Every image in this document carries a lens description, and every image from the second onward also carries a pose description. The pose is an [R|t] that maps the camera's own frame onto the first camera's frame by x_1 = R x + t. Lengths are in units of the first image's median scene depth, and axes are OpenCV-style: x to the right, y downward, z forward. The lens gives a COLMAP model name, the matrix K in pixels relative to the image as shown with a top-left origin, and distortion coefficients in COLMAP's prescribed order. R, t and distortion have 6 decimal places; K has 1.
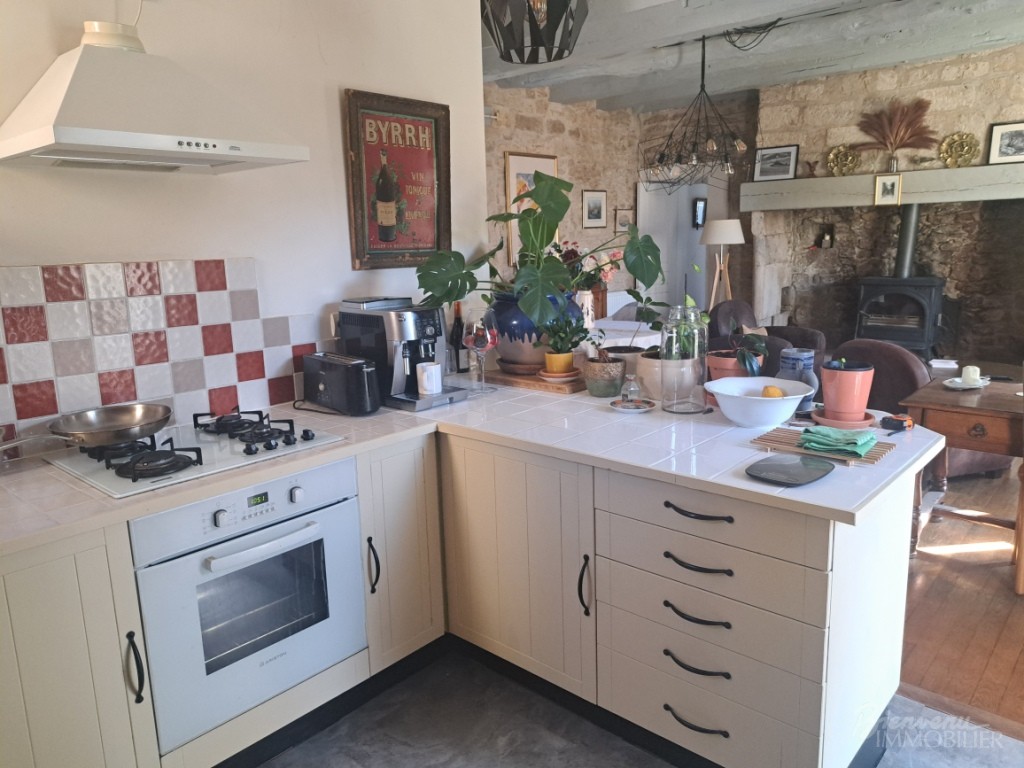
lens RADIAL K [[727.2, 0, 513.4], [0, 727.2, 381.9], [0, 0, 1]] dist [-0.002557, -0.001126]
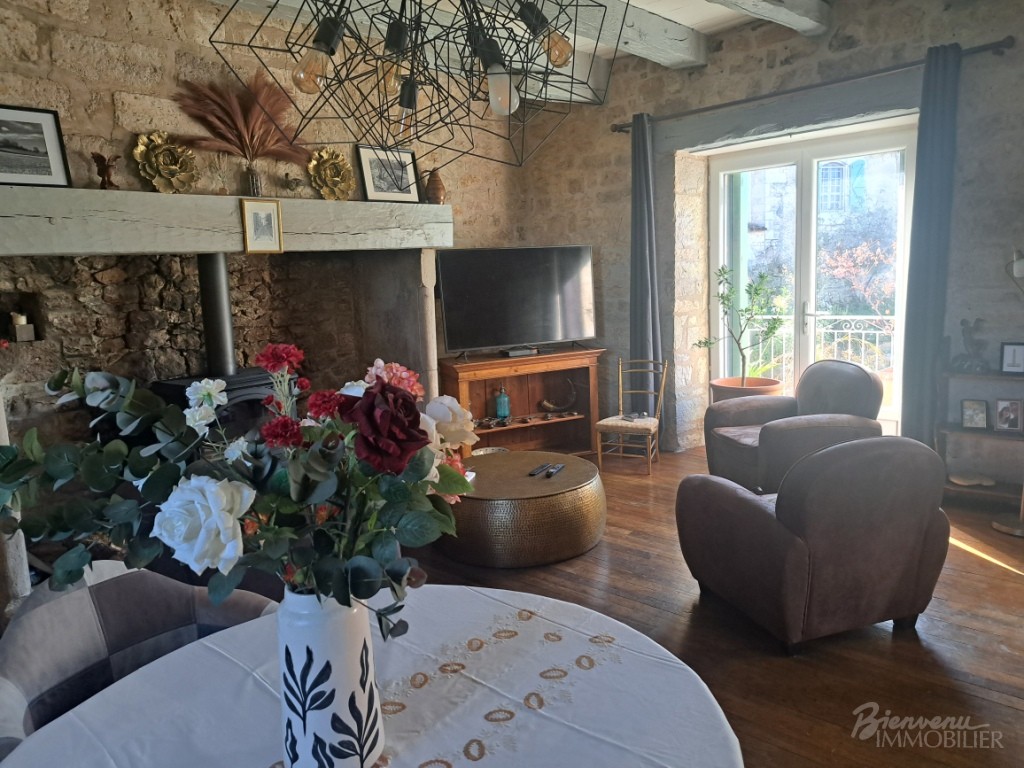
lens RADIAL K [[727.2, 0, 512.4], [0, 727.2, 384.8], [0, 0, 1]] dist [-0.002557, -0.001126]
pose [[-0.016674, -0.132037, 0.991104, -0.070817], [0.243491, 0.960864, 0.132105, -0.161056], [-0.969760, 0.243528, 0.016129, 0.779622]]
